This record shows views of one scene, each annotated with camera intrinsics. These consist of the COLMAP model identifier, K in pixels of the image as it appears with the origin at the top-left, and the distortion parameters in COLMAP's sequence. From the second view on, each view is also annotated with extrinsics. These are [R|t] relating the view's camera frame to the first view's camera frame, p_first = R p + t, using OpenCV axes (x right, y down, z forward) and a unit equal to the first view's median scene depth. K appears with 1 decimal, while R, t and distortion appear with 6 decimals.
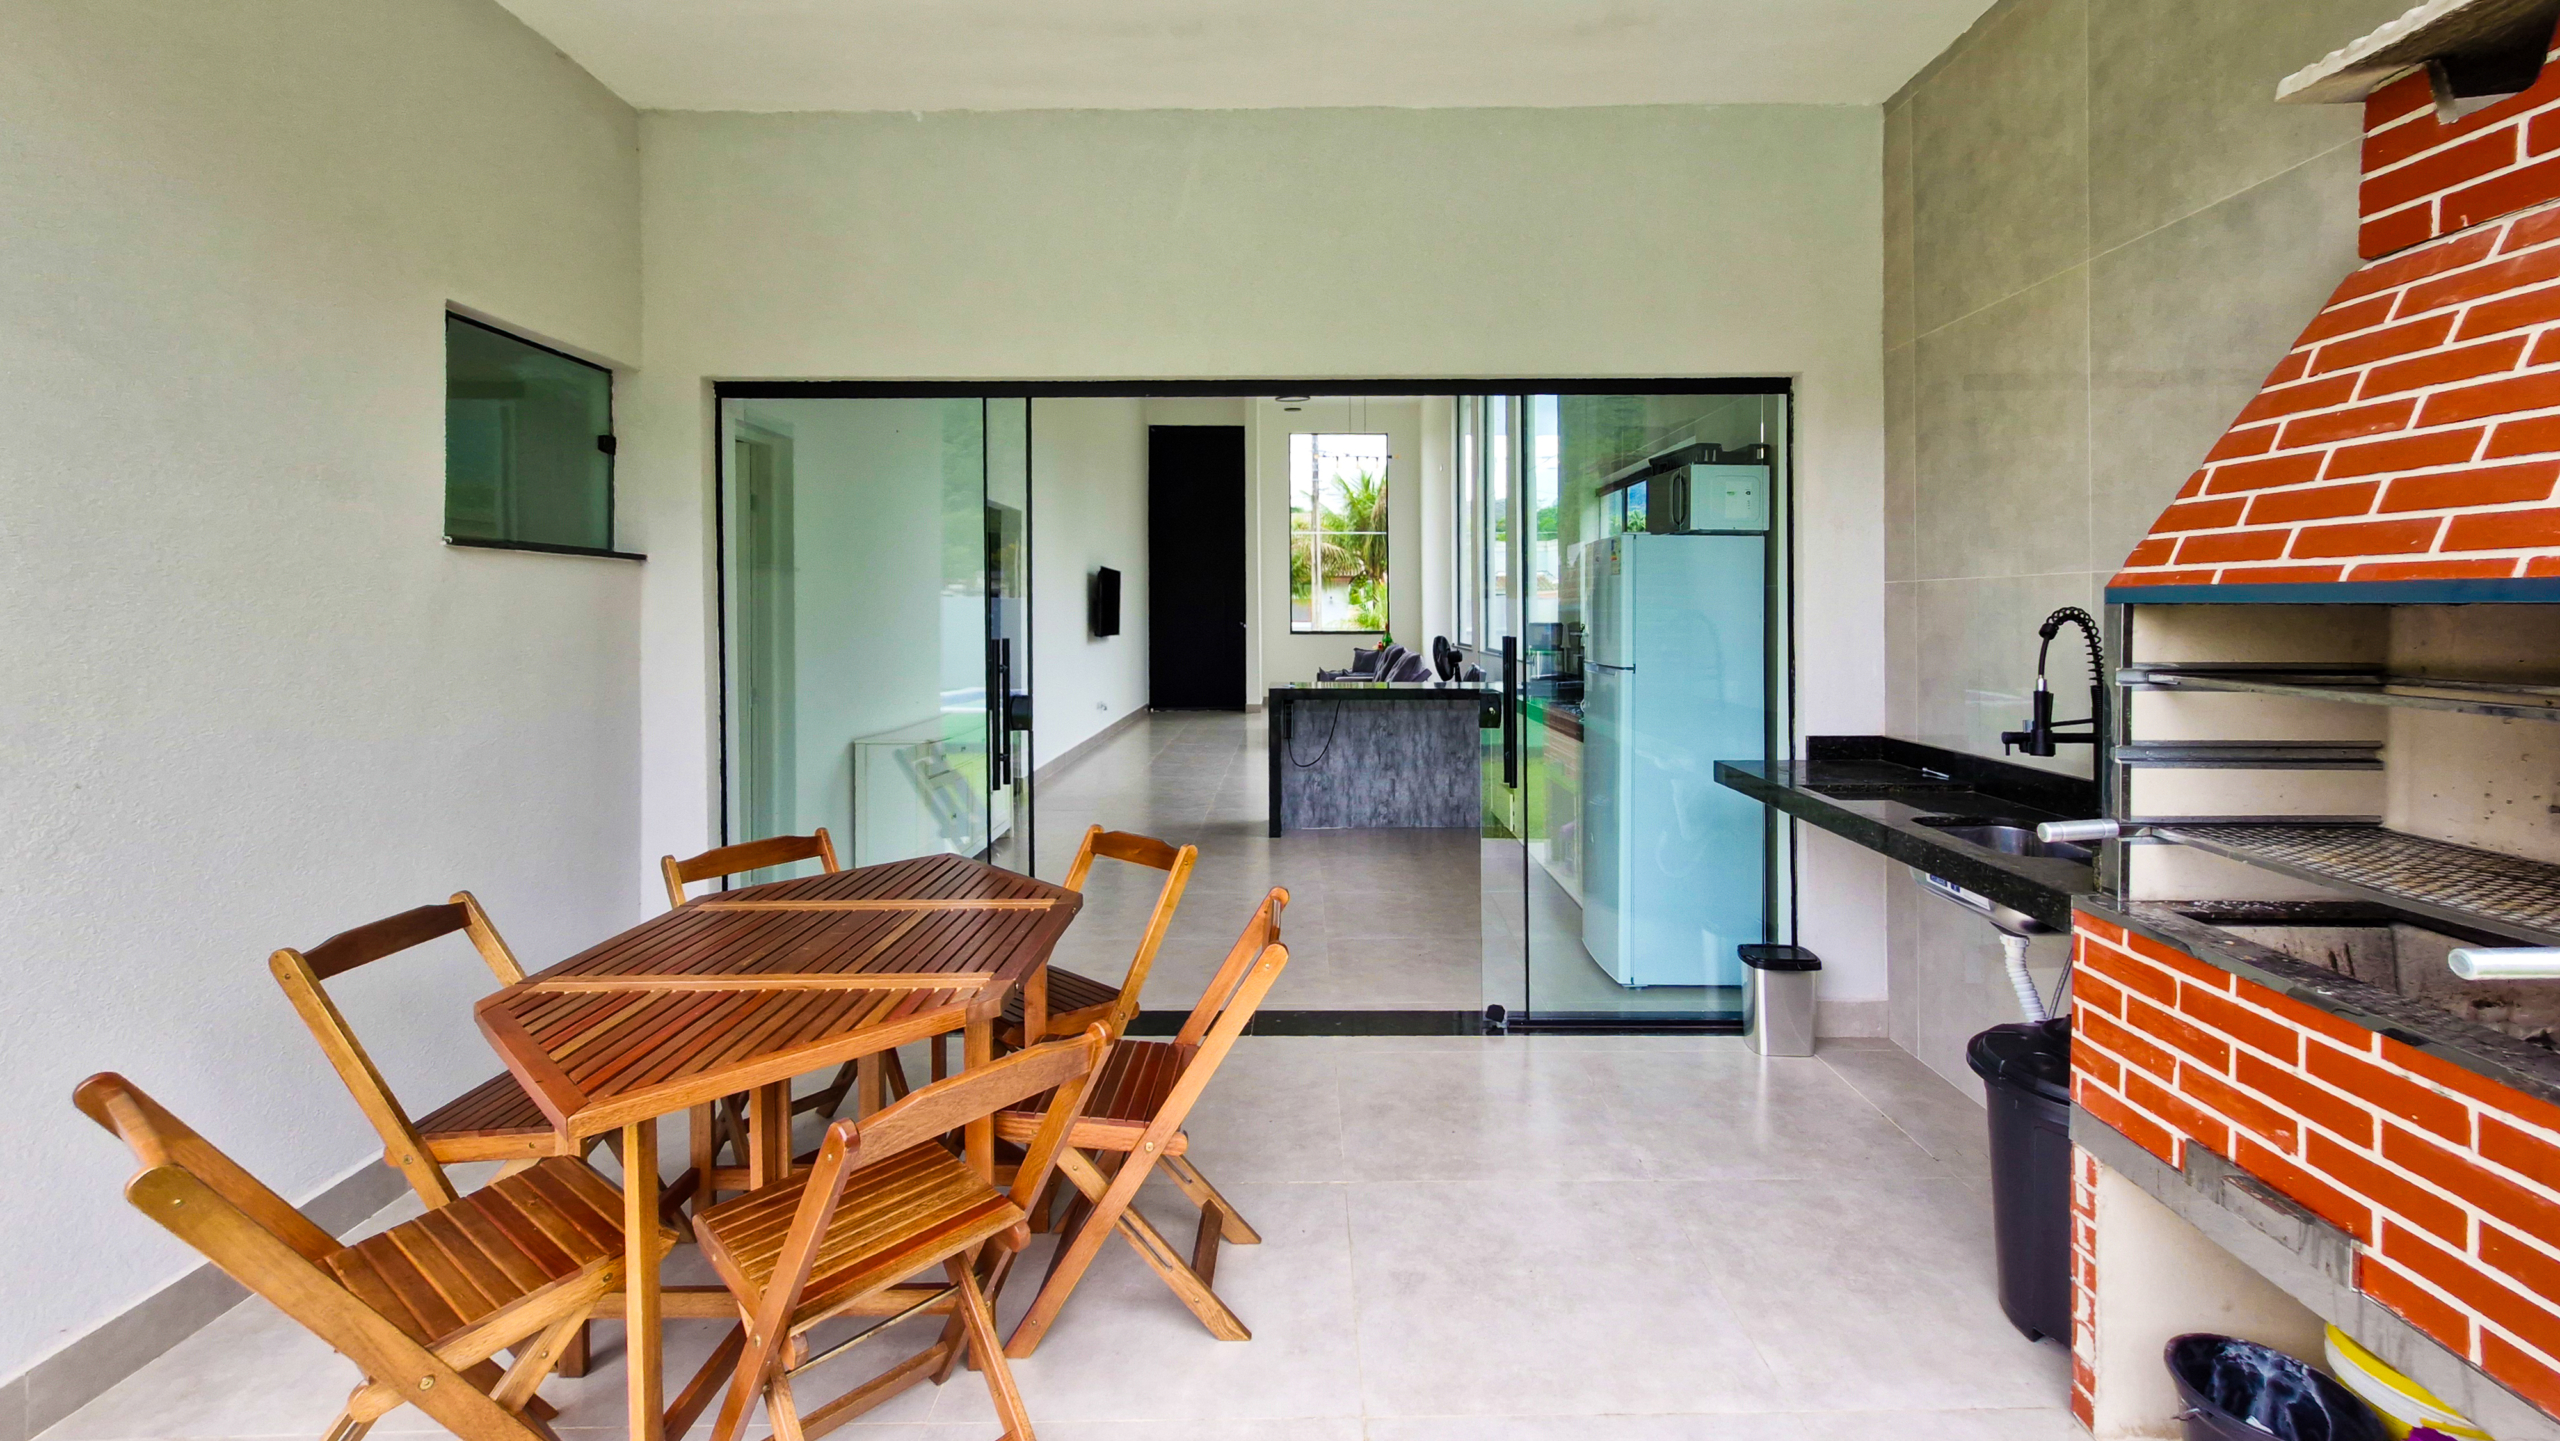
lens RADIAL K [[1094.9, 0, 1295.7], [0, 1094.9, 628.3], [0, 0, 1]] dist [0.001591, -0.000090]
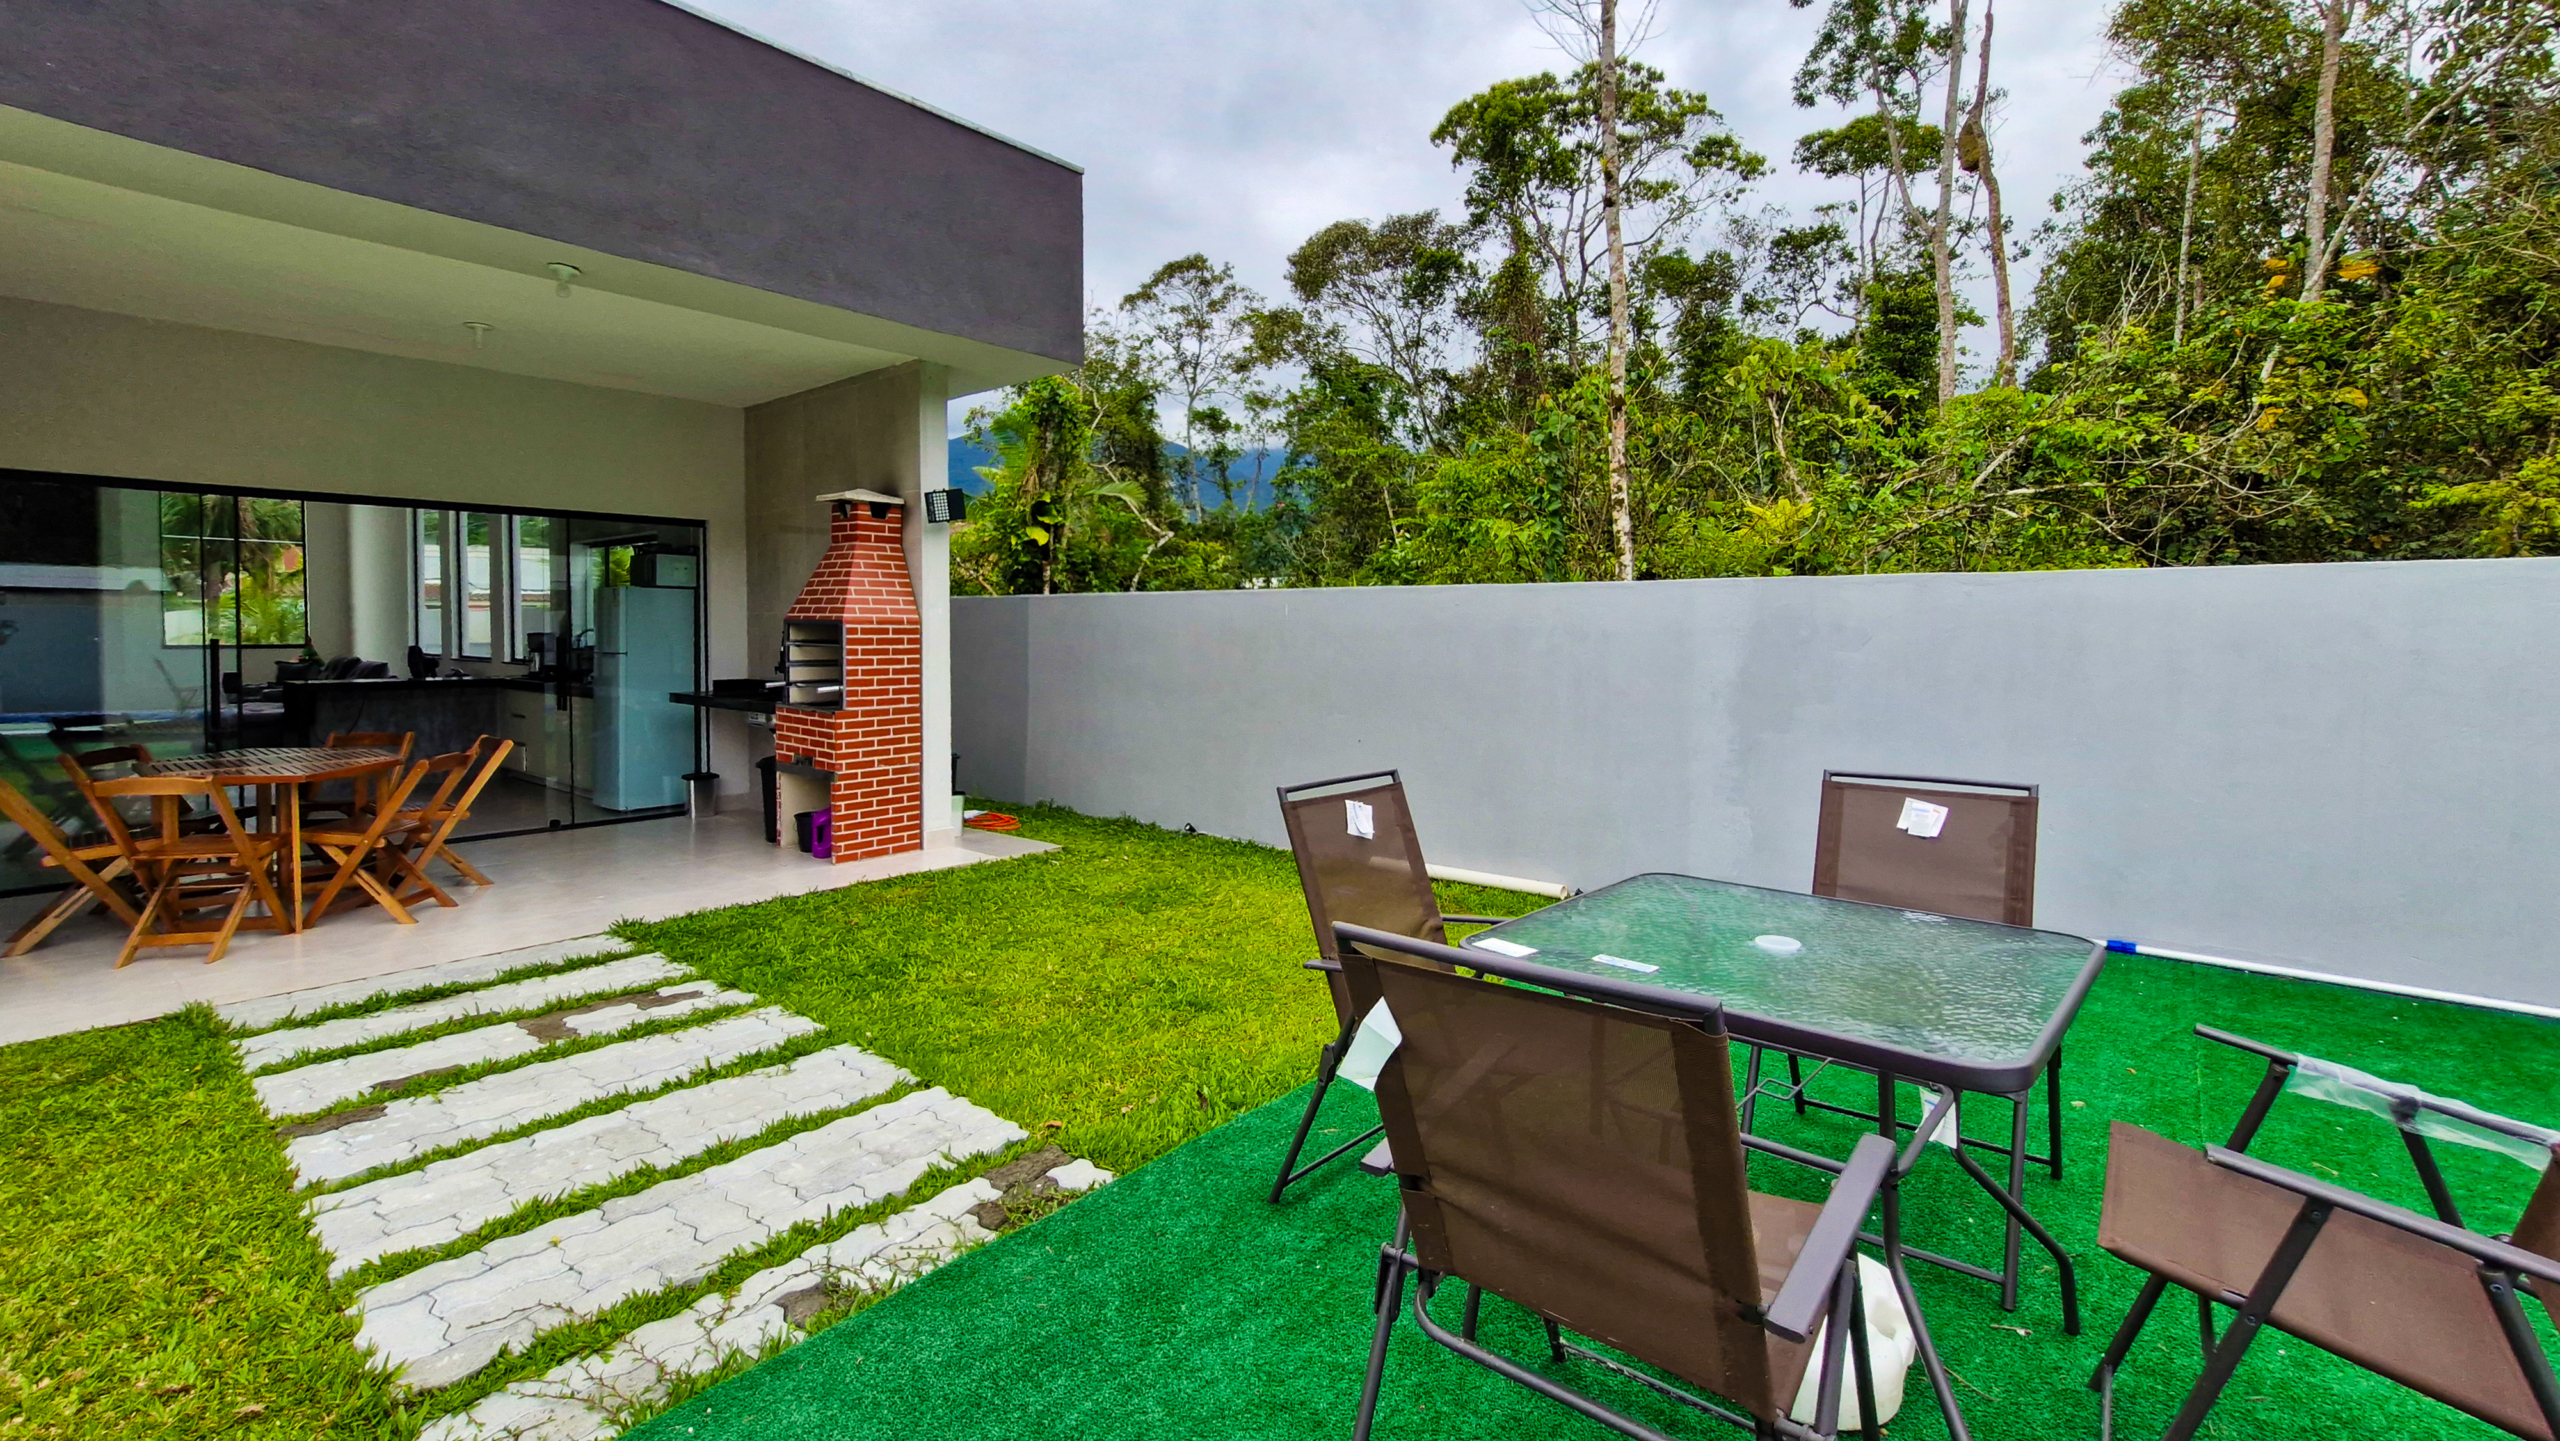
lens RADIAL K [[1094.9, 0, 1295.7], [0, 1094.9, 628.3], [0, 0, 1]] dist [0.001591, -0.000090]
pose [[0.622918, -0.002500, 0.782283, -0.291576], [0.012024, 0.999907, -0.006379, 0.009151], [-0.782195, 0.013380, 0.622890, -0.710989]]
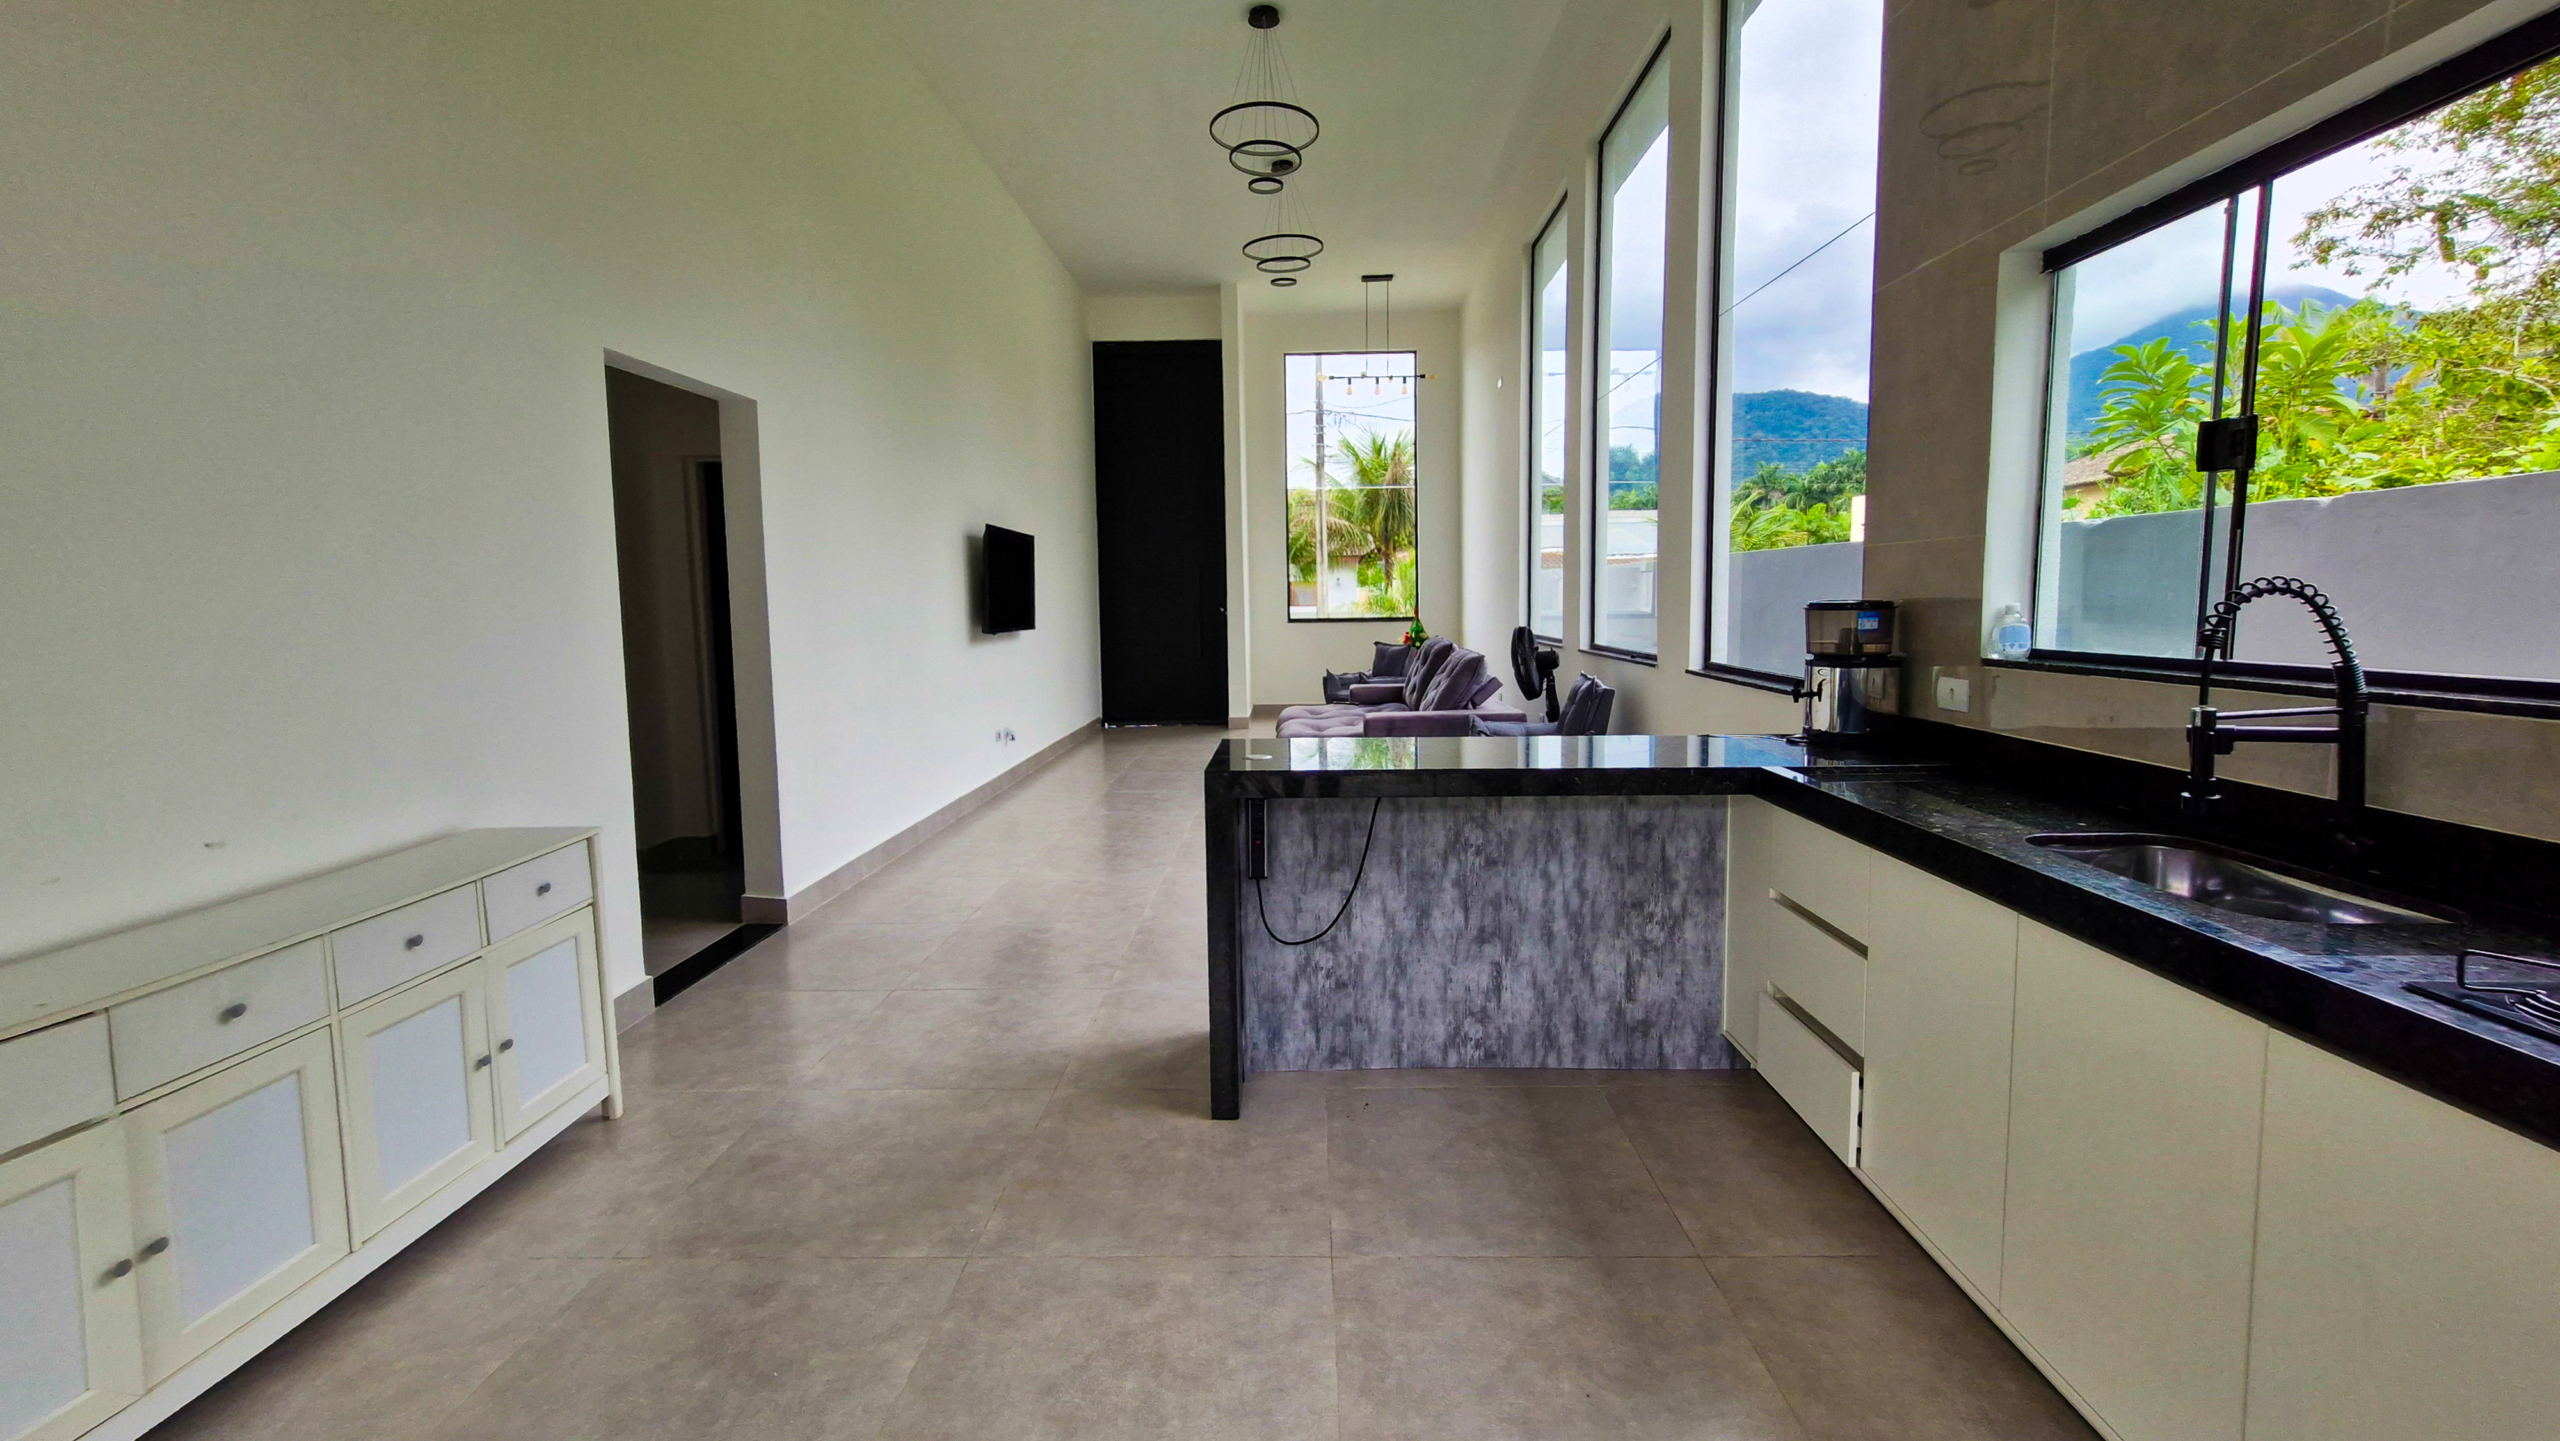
lens RADIAL K [[1035.0, 0, 1288.9], [0, 1035.0, 695.6], [0, 0, 1]] dist [0.000285, 0.000163]
pose [[0.999842, -0.010005, -0.014703, 0.012402], [0.011140, 0.996793, 0.079241, -0.002938], [0.013863, -0.079393, 0.996747, 0.591359]]
